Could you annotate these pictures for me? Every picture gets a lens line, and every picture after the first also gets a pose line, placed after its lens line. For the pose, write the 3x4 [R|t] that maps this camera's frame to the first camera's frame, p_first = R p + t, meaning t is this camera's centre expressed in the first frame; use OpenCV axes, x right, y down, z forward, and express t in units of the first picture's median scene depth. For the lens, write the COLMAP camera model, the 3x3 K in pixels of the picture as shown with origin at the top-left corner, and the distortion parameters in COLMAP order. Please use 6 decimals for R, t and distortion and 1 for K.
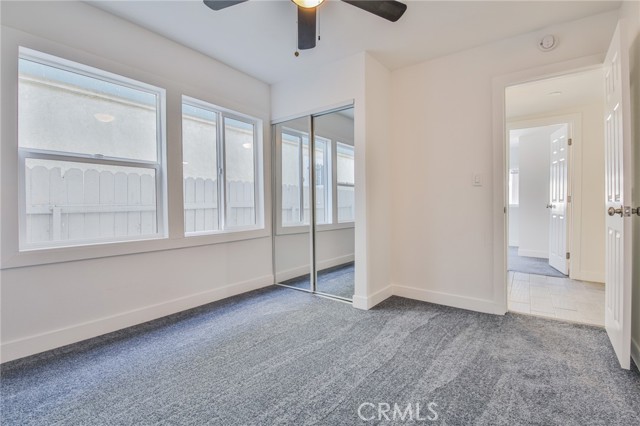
lens RADIAL K [[293.1, 0, 319.1], [0, 293.1, 212.6], [0, 0, 1]] dist [-0.005403, -0.006639]
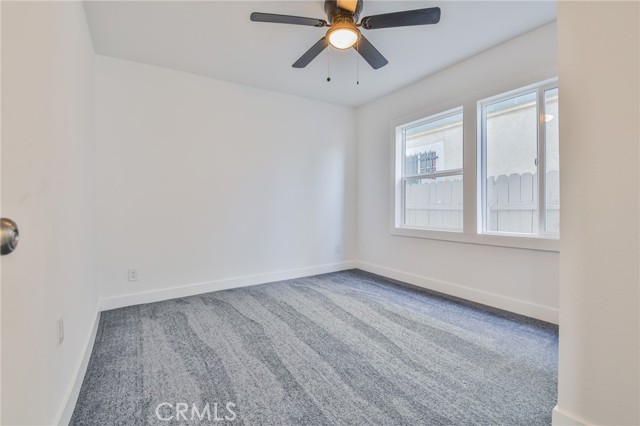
lens RADIAL K [[293.1, 0, 320.2], [0, 293.1, 210.7], [0, 0, 1]] dist [-0.005403, -0.006639]
pose [[-0.351559, 0.018679, -0.935980, 1.339123], [-0.003098, 0.999772, 0.021116, -0.042561], [0.936161, 0.010323, -0.351421, 1.522664]]
